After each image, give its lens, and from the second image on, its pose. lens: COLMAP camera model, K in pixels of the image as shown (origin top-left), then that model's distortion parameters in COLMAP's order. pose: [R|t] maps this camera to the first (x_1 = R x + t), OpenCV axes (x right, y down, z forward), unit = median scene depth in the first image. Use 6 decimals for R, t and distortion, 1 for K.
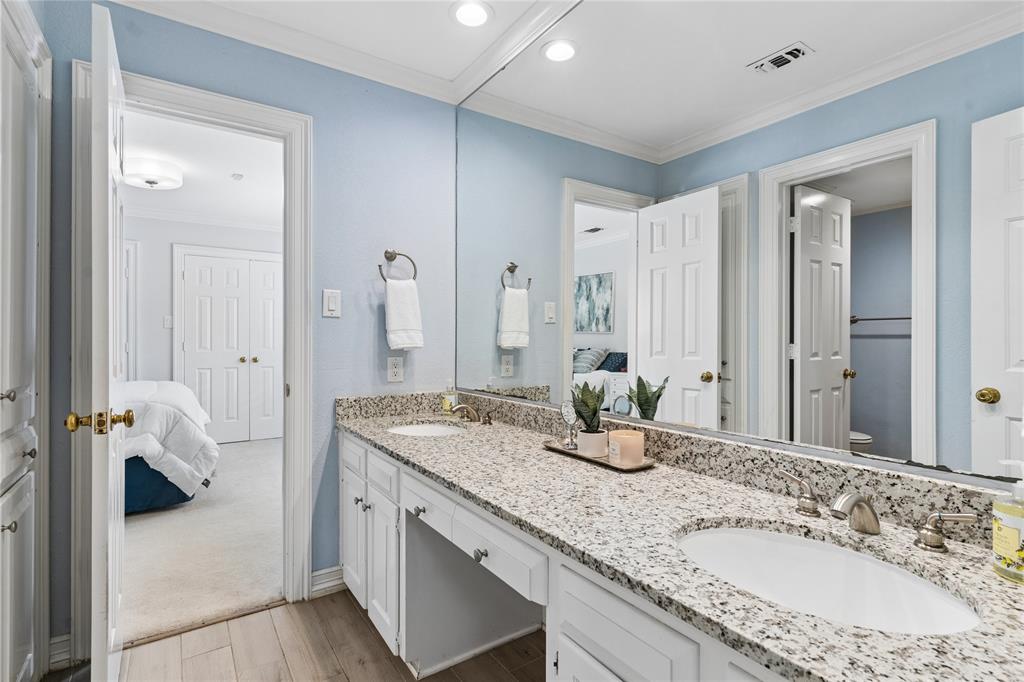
lens RADIAL K [[499.0, 0, 513.9], [0, 499.0, 336.9], [0, 0, 1]] dist [-0.001563, 0.000167]
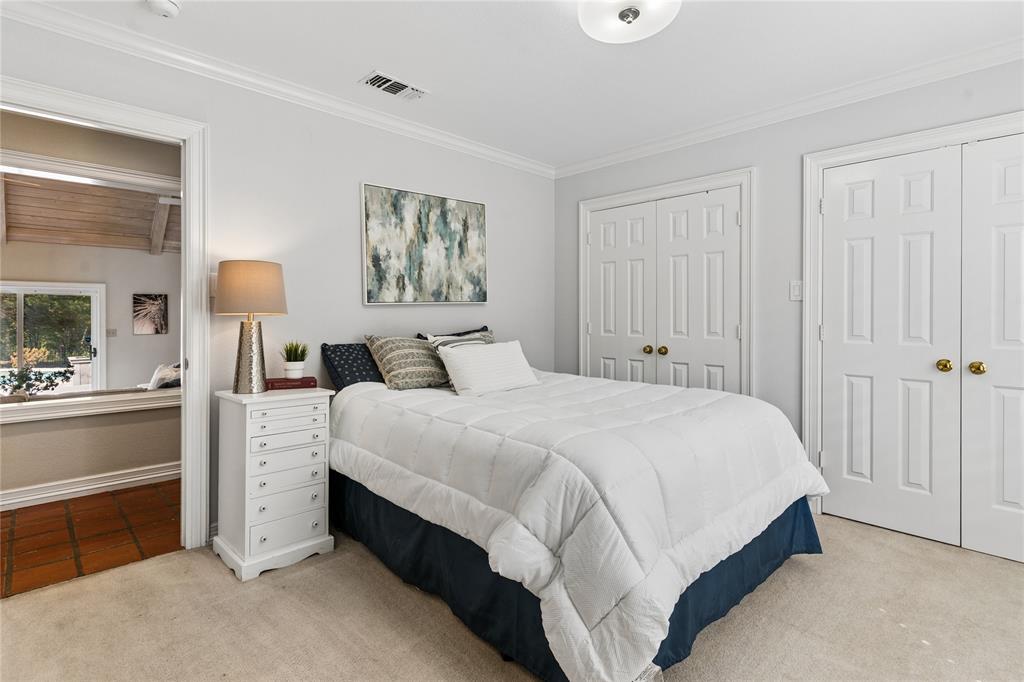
lens RADIAL K [[499.0, 0, 506.9], [0, 499.0, 320.5], [0, 0, 1]] dist [-0.001563, 0.000167]
pose [[0.176103, 0.001467, -0.984371, -0.268386], [0.000927, 0.999998, 0.001656, 0.005744], [0.984371, -0.001204, 0.176101, 0.860517]]
